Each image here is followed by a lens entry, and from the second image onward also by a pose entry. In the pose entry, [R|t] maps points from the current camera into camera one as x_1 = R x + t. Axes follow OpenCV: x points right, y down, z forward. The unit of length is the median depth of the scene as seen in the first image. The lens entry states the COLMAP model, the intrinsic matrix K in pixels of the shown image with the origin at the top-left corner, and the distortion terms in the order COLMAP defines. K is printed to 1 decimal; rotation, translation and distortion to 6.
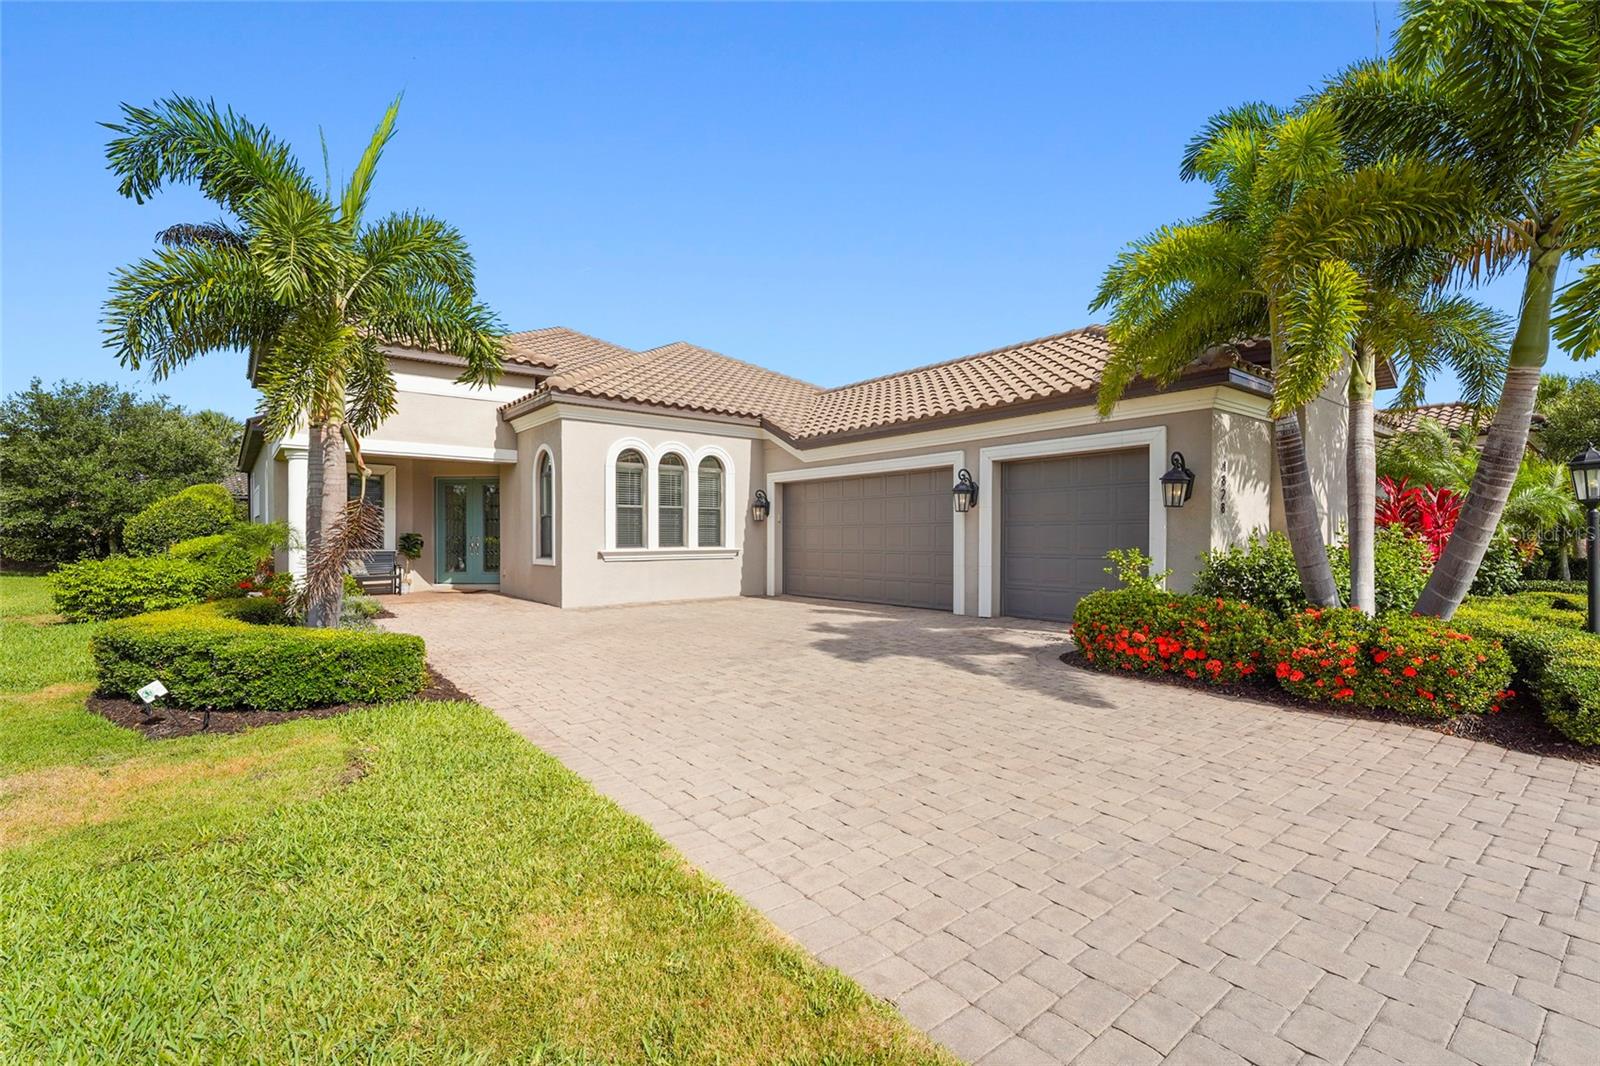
lens RADIAL K [[714.8, 0, 806.2], [0, 714.8, 536.3], [0, 0, 1]] dist [-0.002130, -0.000738]
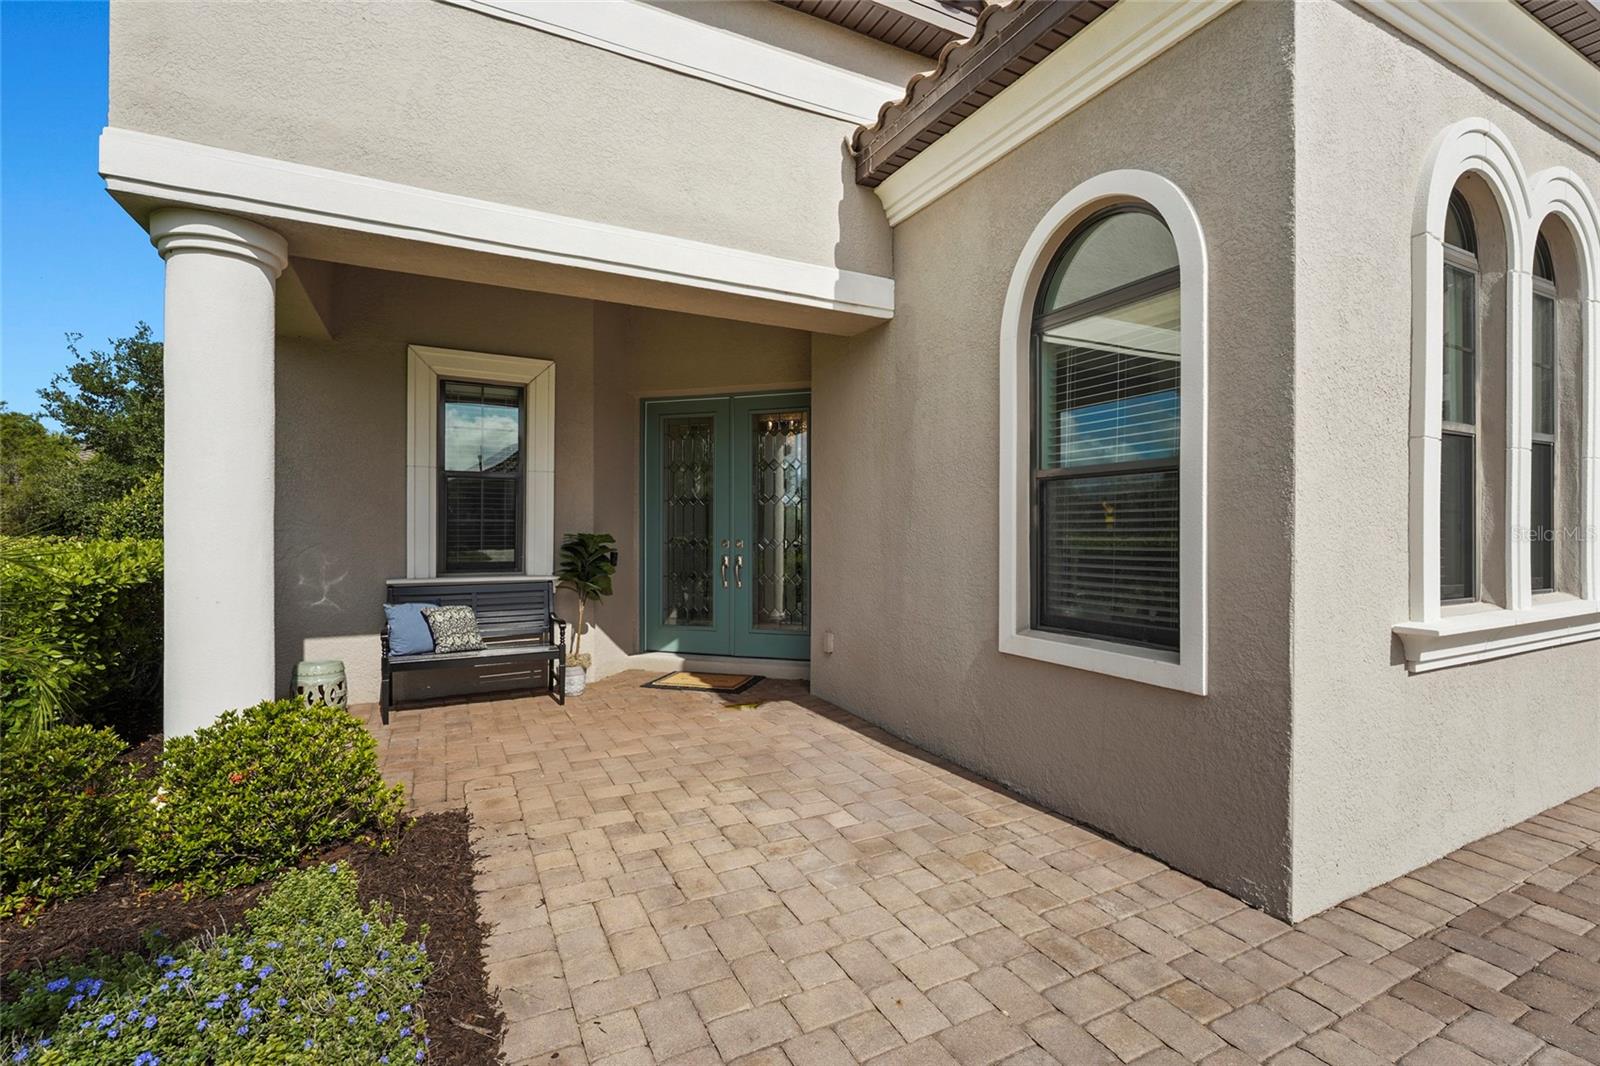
lens RADIAL K [[714.8, 0, 800.3], [0, 714.8, 530.8], [0, 0, 1]] dist [-0.002130, -0.000738]
pose [[0.977967, 0.004181, -0.208719, -0.397601], [-0.003985, 0.999991, 0.001361, -0.007508], [0.208723, -0.000499, 0.977975, 0.711384]]
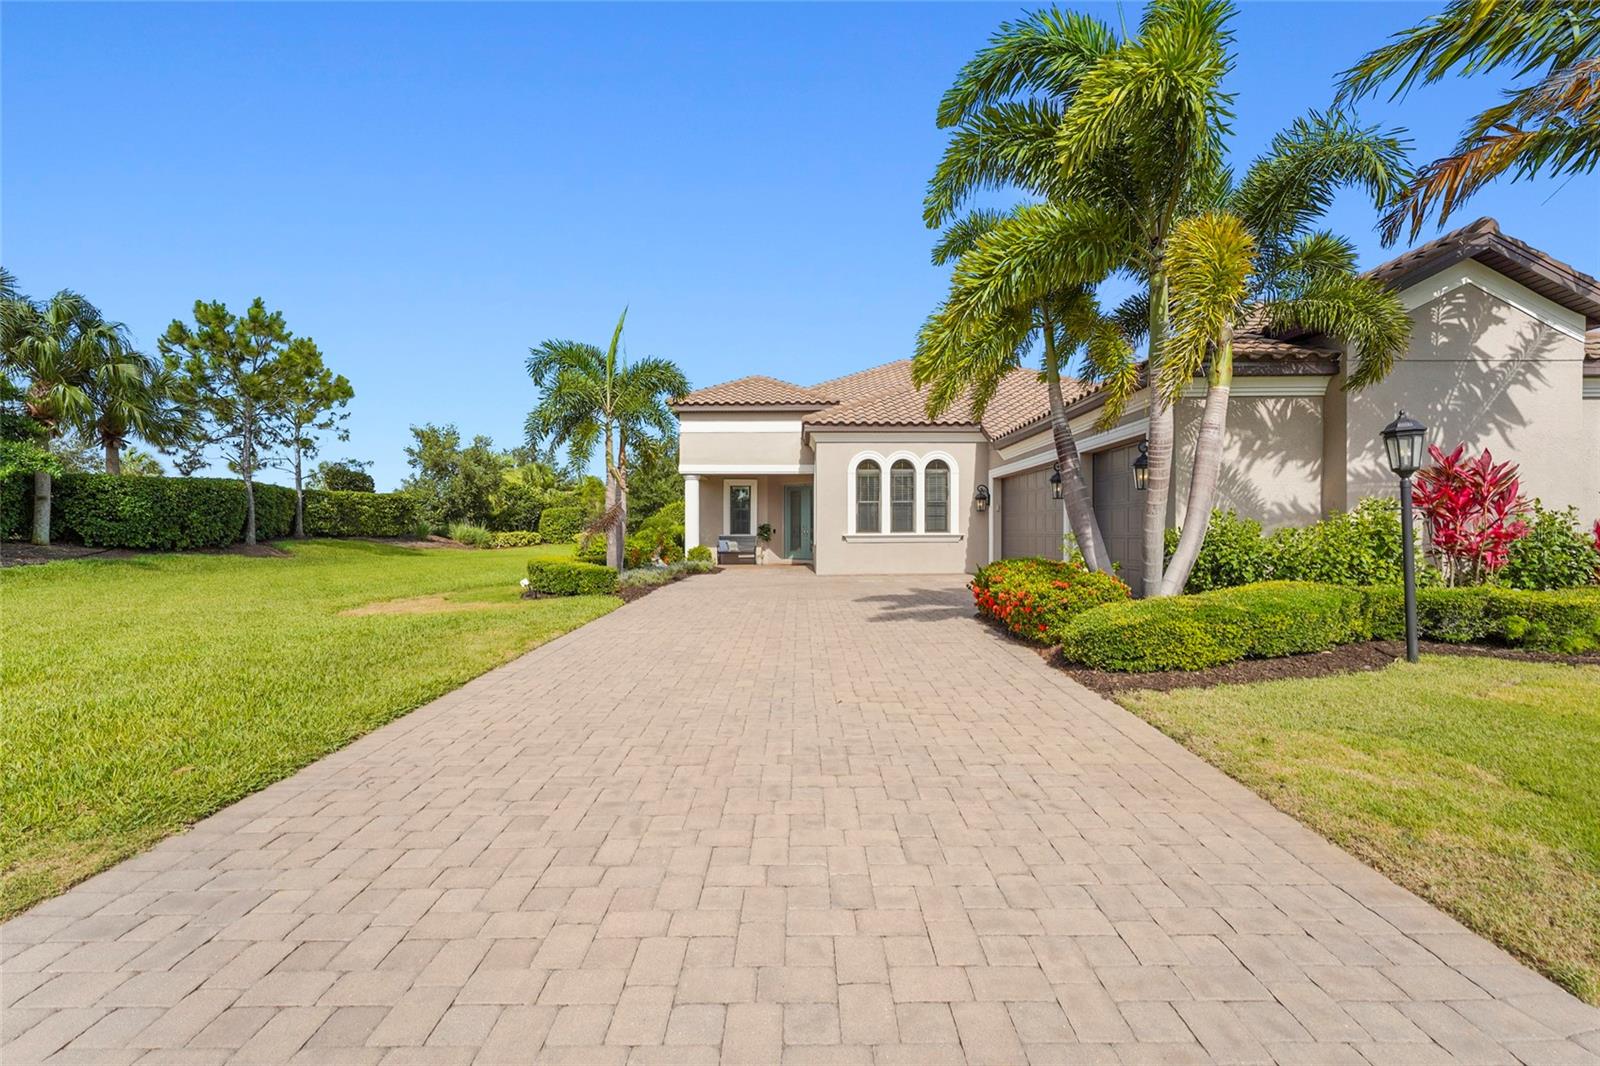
lens RADIAL K [[714.8, 0, 803.7], [0, 714.8, 529.8], [0, 0, 1]] dist [-0.002130, -0.000738]
pose [[0.776357, -0.005228, -0.630272, 0.497276], [0.004019, 0.999986, -0.003344, 0.014129], [0.630281, 0.000063, 0.776367, -0.119093]]
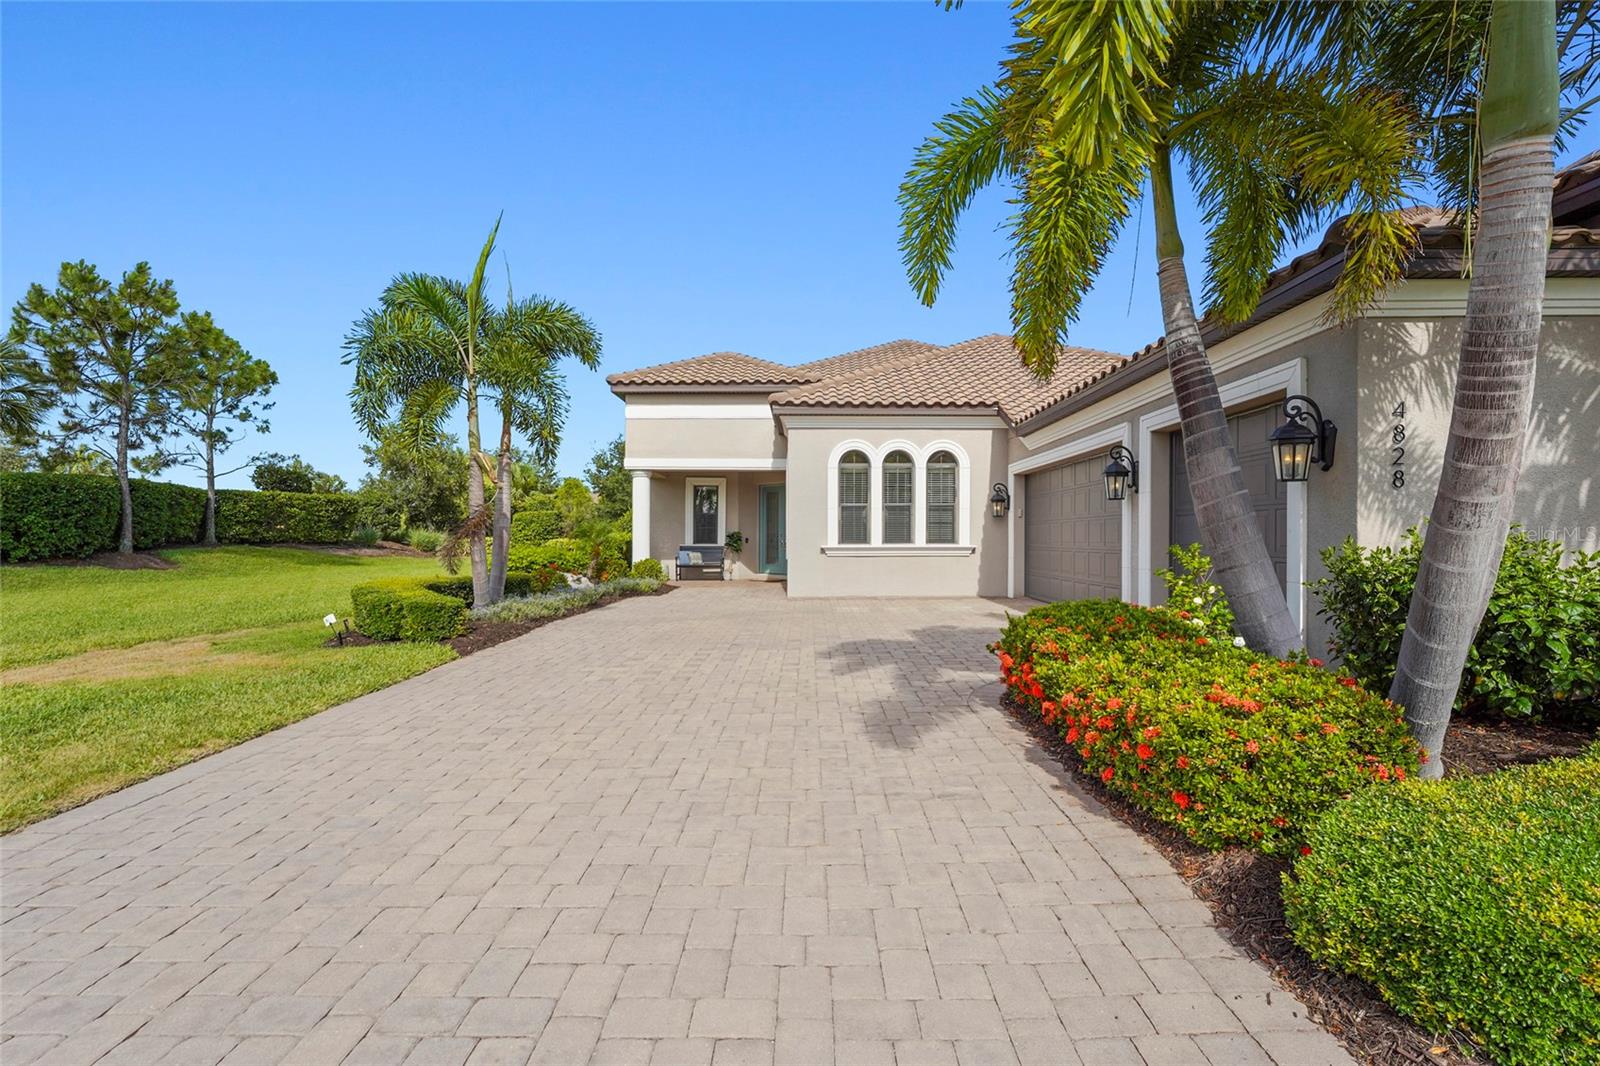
lens RADIAL K [[714.8, 0, 808.9], [0, 714.8, 535.0], [0, 0, 1]] dist [-0.002130, -0.000738]
pose [[0.774045, -0.002009, -0.633127, 0.363410], [0.000396, 0.999996, -0.002689, 0.005445], [0.633130, 0.001830, 0.774043, 0.136854]]
